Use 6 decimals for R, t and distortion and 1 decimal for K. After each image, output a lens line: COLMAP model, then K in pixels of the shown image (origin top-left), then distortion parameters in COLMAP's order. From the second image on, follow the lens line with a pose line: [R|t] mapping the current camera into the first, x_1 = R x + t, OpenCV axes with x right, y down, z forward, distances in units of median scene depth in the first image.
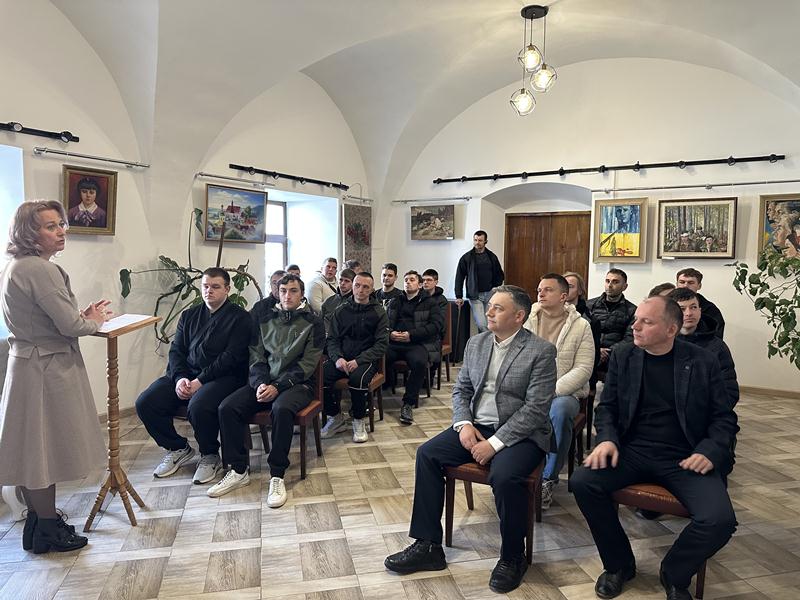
lens RADIAL K [[548.3, 0, 396.4], [0, 548.3, 307.1], [0, 0, 1]] dist [0.034178, -0.051859]
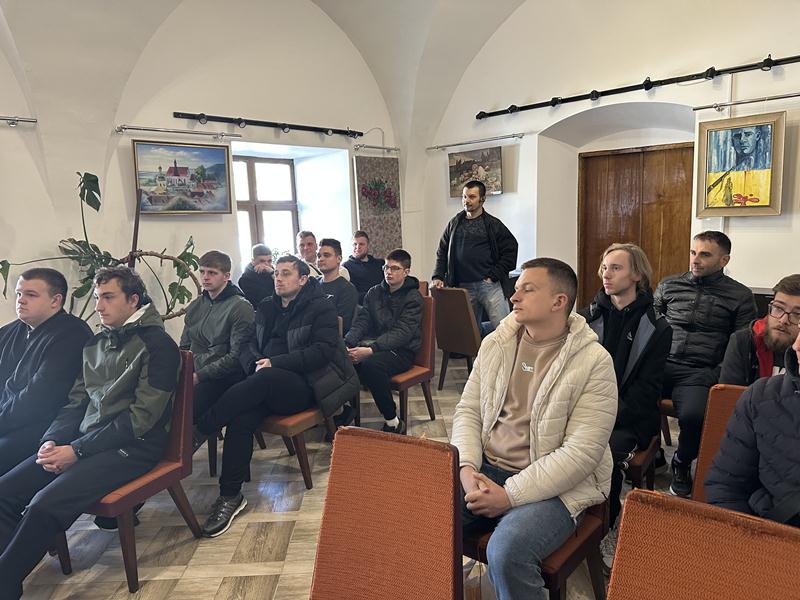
lens RADIAL K [[574.7, 0, 403.6], [0, 574.7, 303.0], [0, 0, 1]] dist [0.003838, -0.019849]
pose [[0.977793, -0.016839, -0.208897, 0.169862], [0.028505, 0.998190, 0.052960, -0.028150], [0.207627, -0.057738, 0.976503, 0.269782]]
